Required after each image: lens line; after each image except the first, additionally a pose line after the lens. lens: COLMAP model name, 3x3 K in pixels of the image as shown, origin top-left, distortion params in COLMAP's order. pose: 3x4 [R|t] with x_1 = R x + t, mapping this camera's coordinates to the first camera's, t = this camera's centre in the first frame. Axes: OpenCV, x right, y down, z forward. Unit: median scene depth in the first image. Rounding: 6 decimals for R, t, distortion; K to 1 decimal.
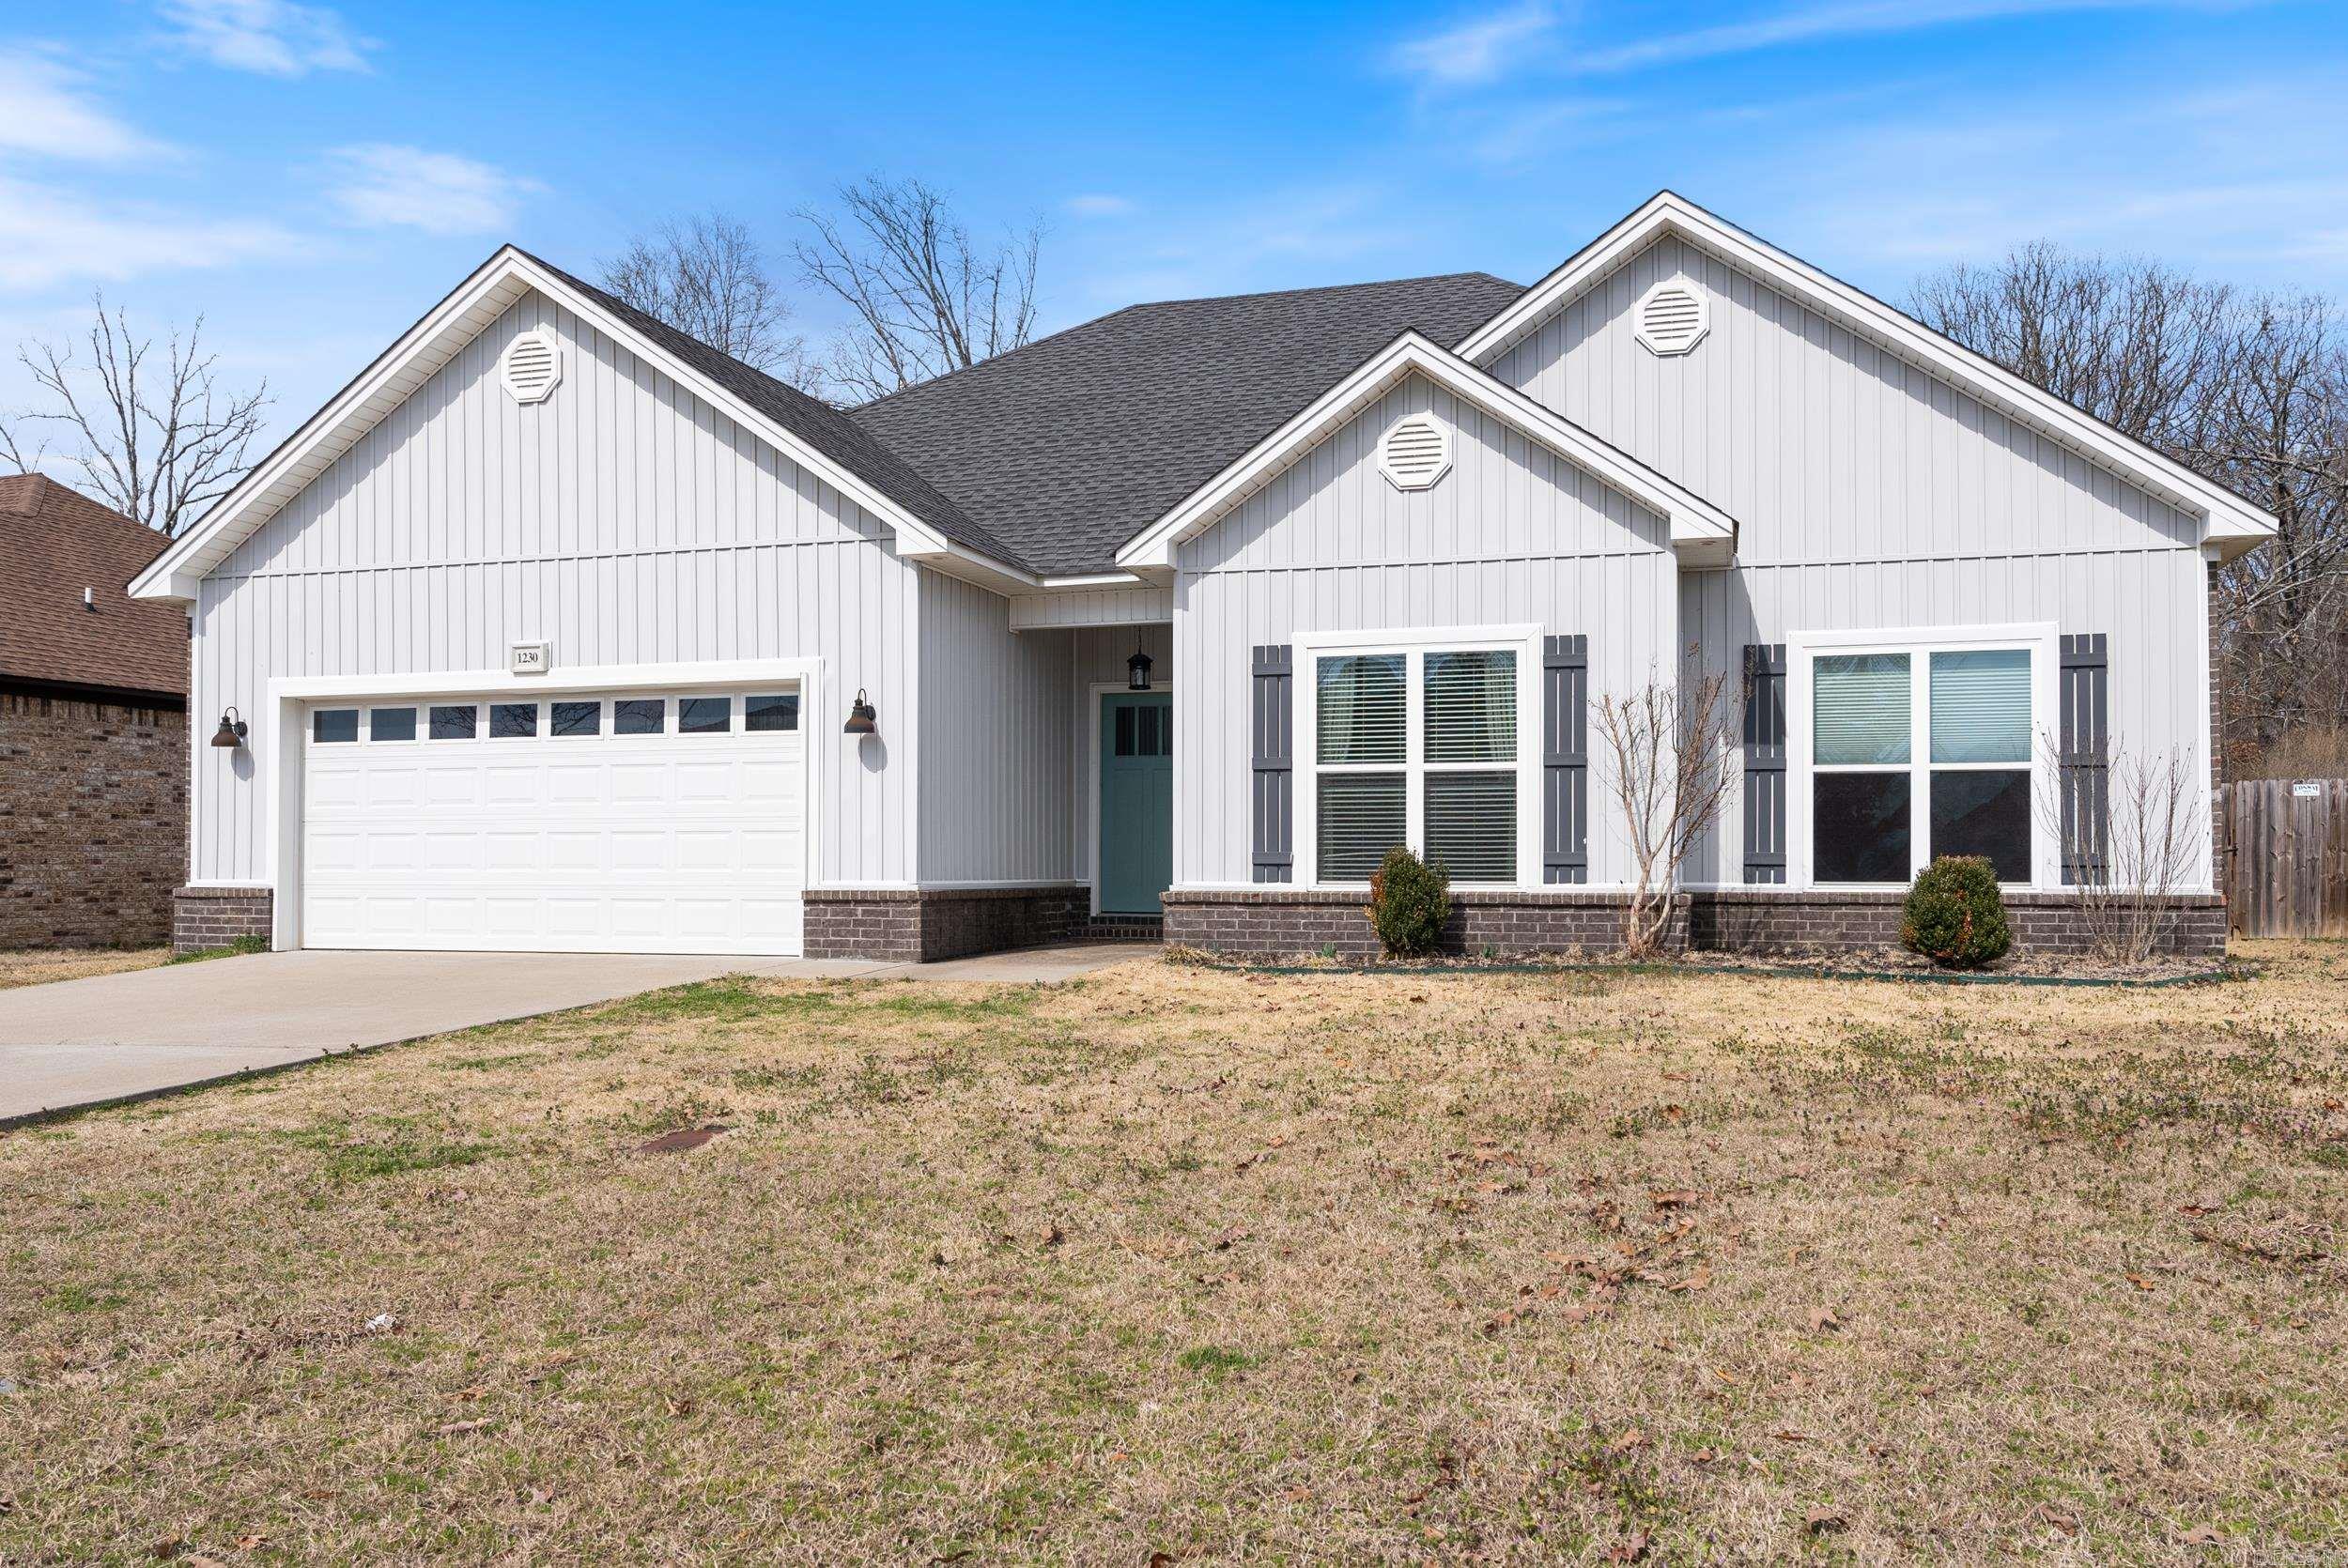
lens RADIAL K [[1811.3, 0, 1174.8], [0, 1811.3, 786.2], [0, 0, 1]] dist [0.003574, -0.005313]
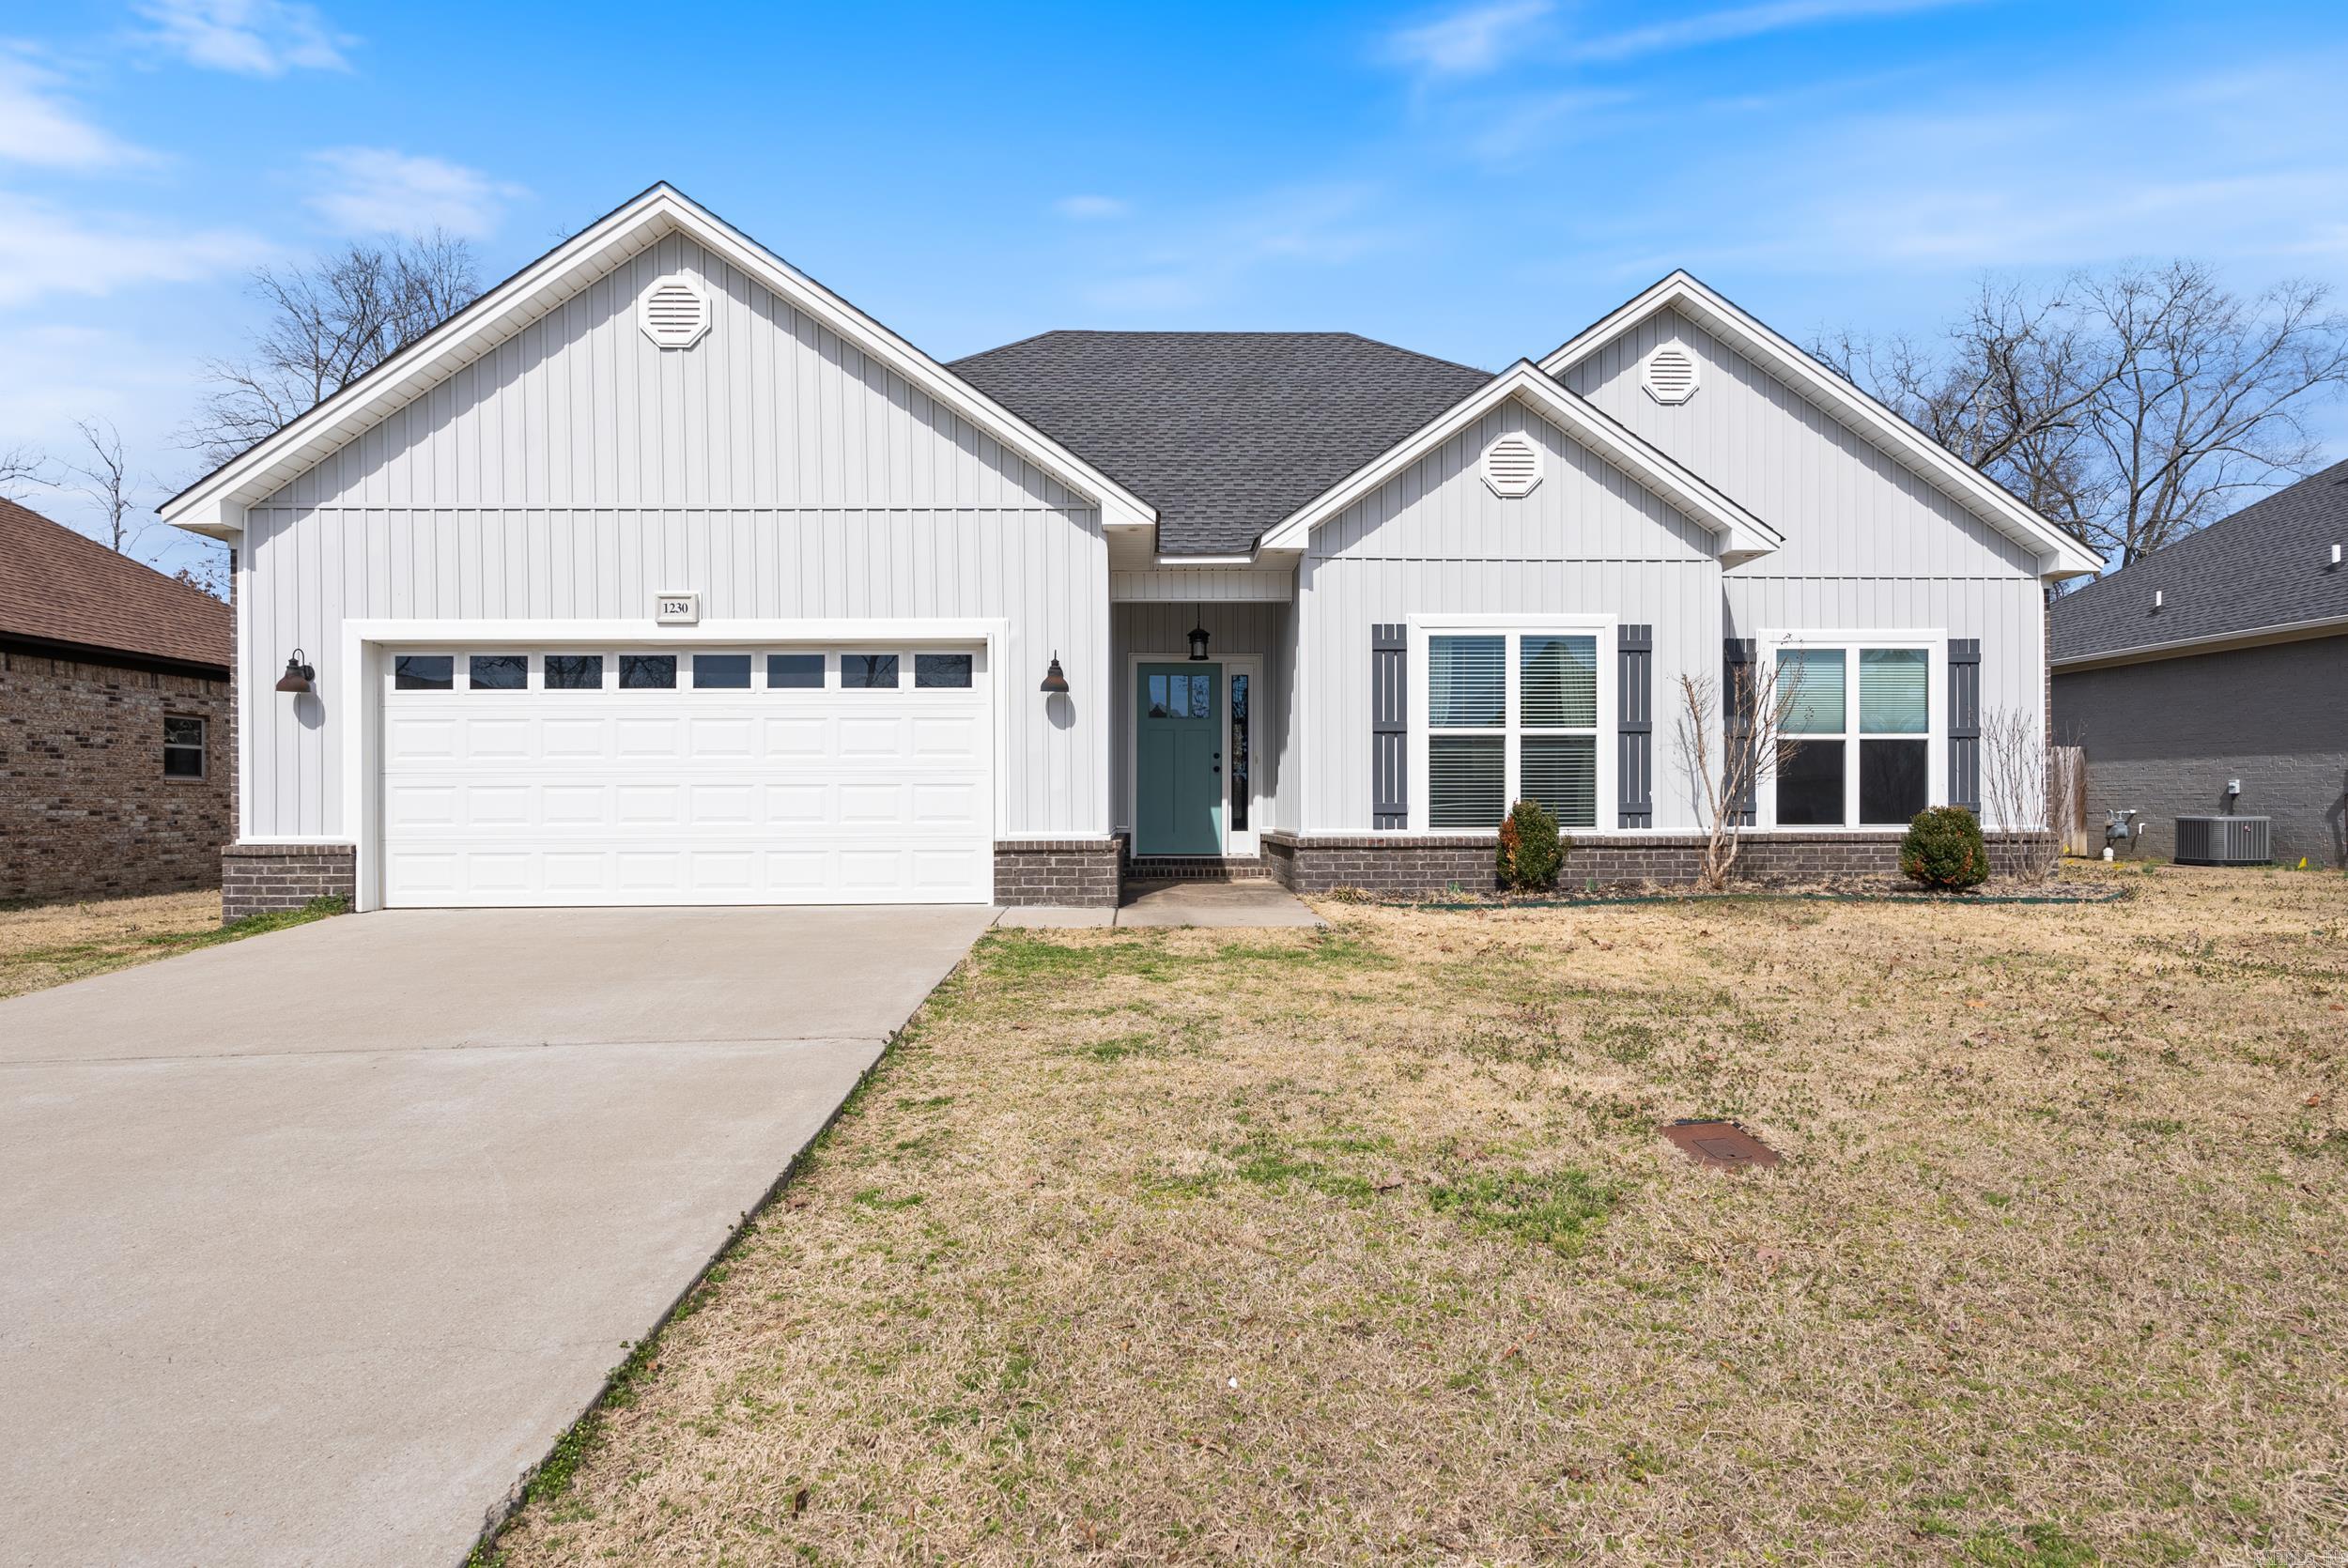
lens RADIAL K [[1362.1, 0, 1174.4], [0, 1362.1, 773.9], [0, 0, 1]] dist [-0.006156, 0.000889]
pose [[0.946164, 0.003158, 0.323671, -0.358334], [-0.009842, 0.999771, 0.019014, 0.002589], [-0.323537, -0.021176, 0.945979, 0.222707]]
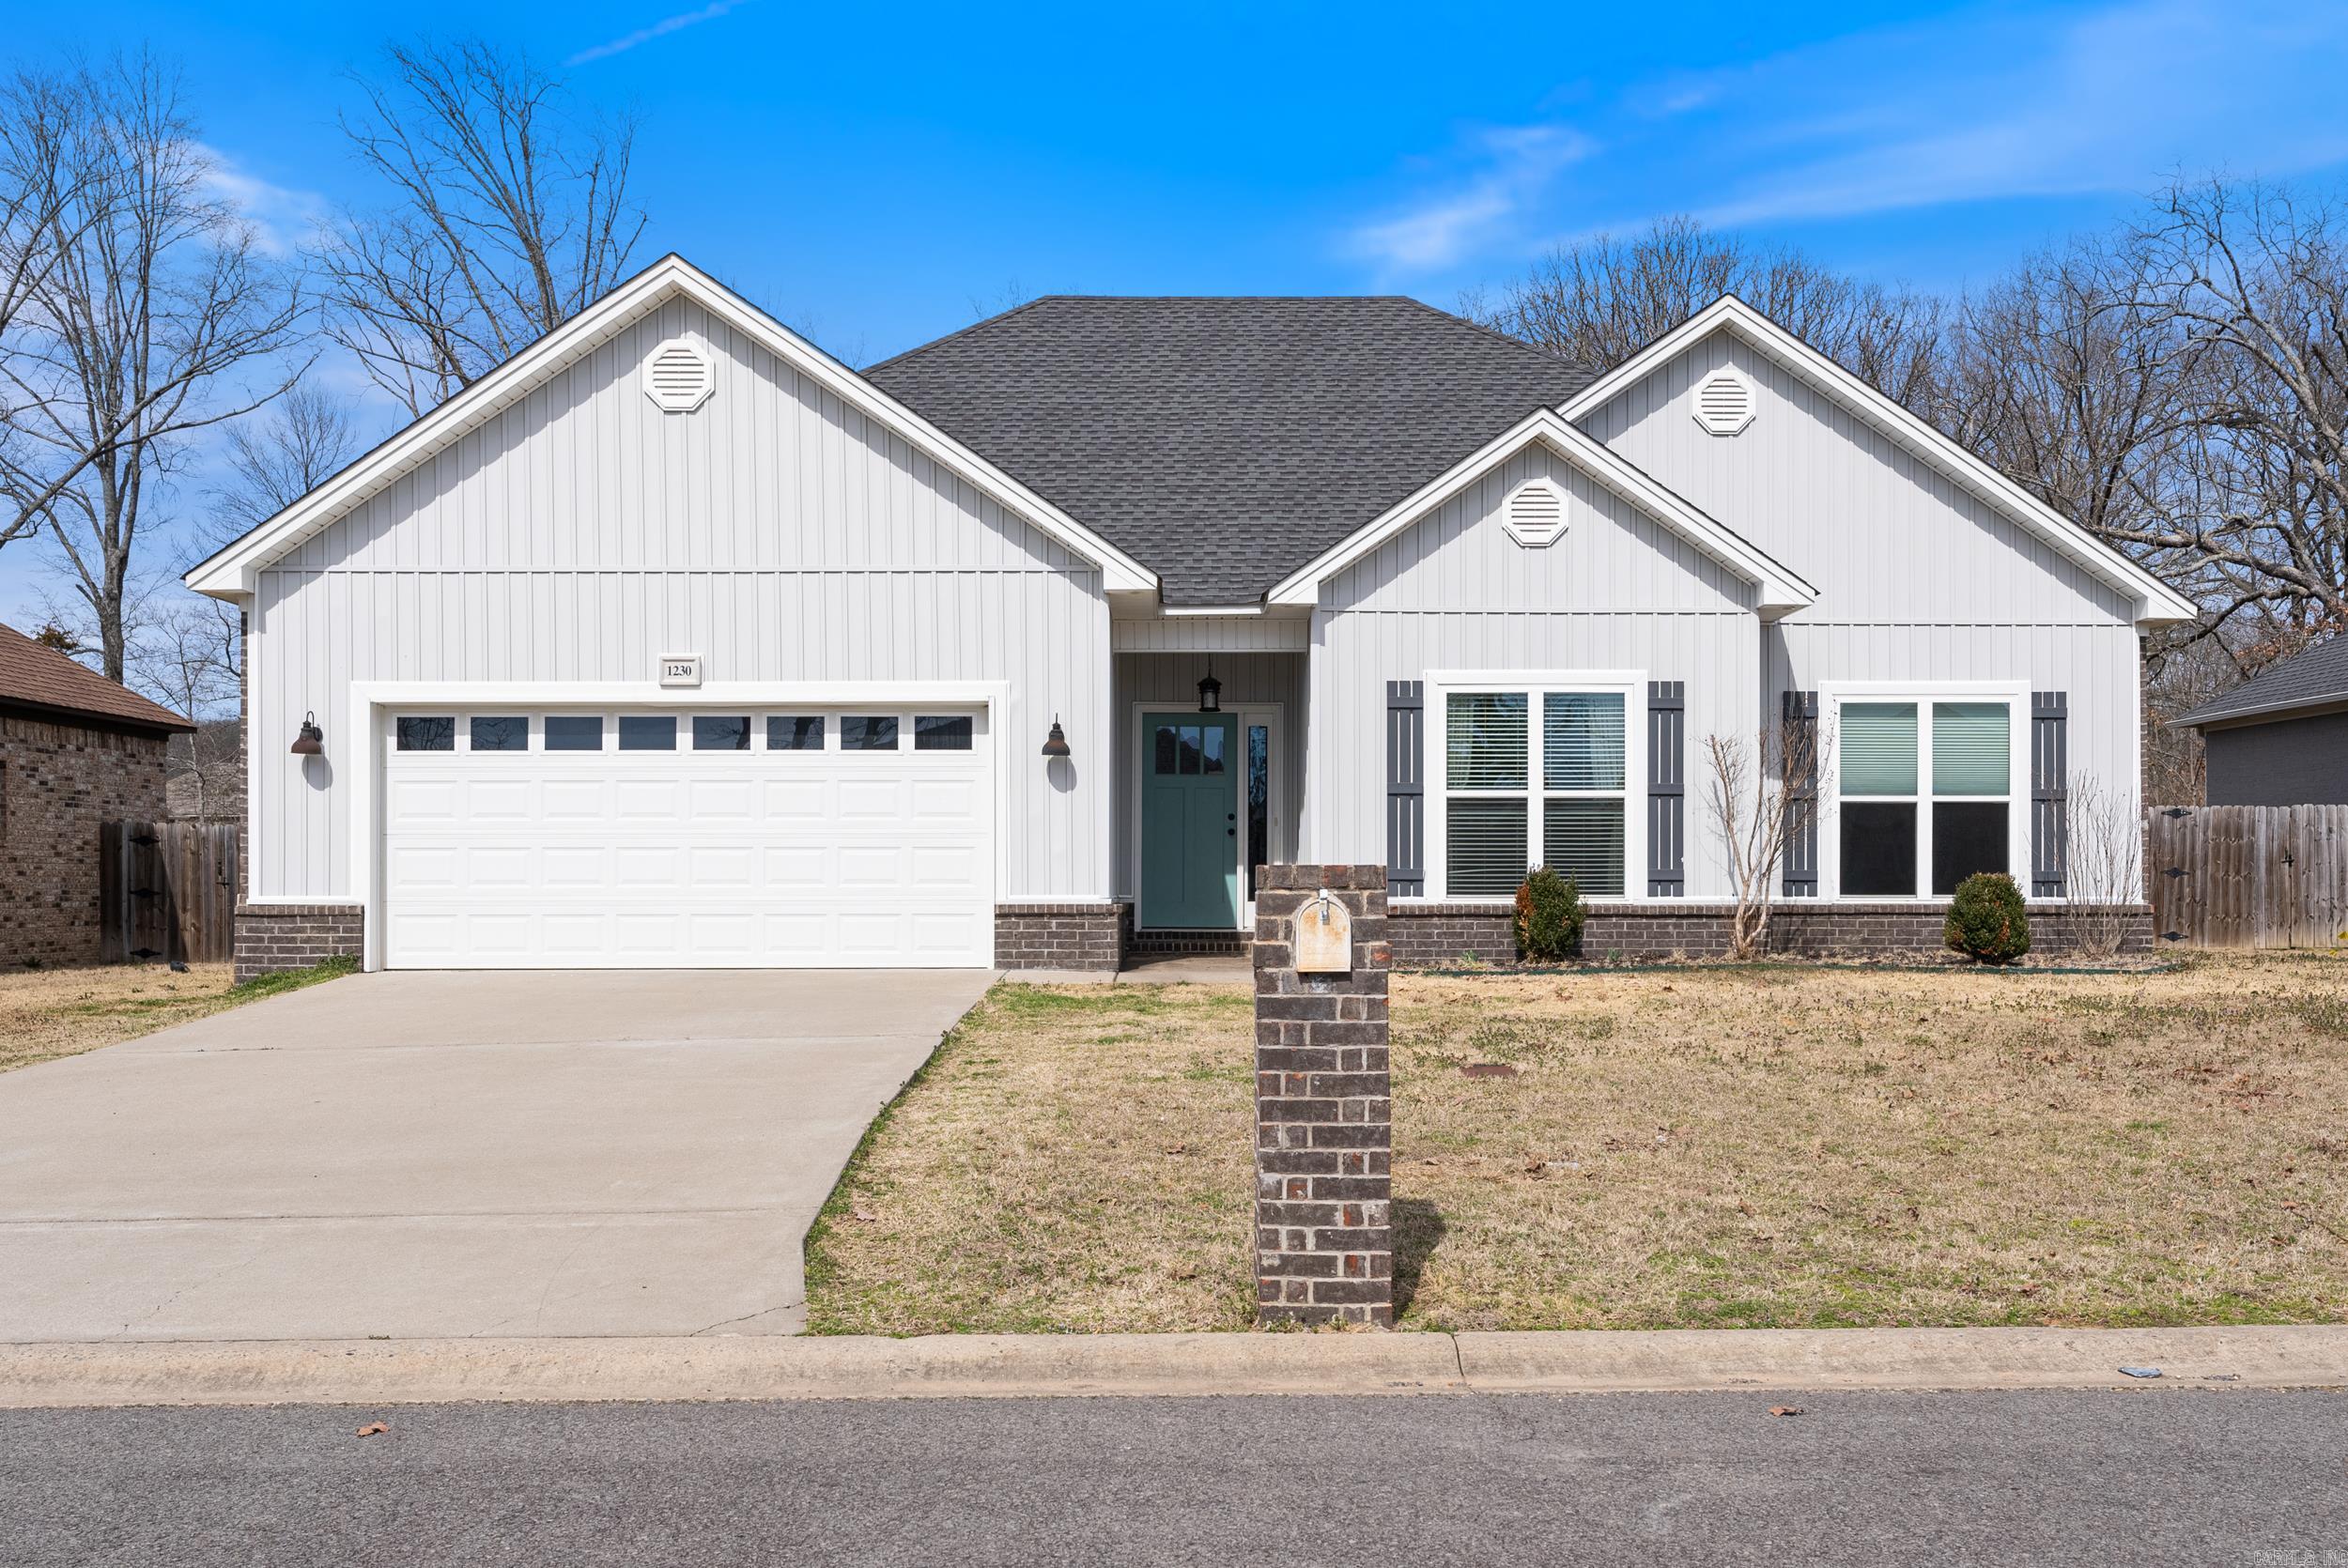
lens RADIAL K [[2374.9, 0, 1163.6], [0, 2374.9, 790.4], [0, 0, 1]] dist [0.001938, 0.000000]
pose [[0.954605, 0.011830, 0.297639, -0.516576], [-0.012524, 0.999921, 0.000424, -0.010025], [-0.297610, -0.004133, 0.954679, -0.333253]]
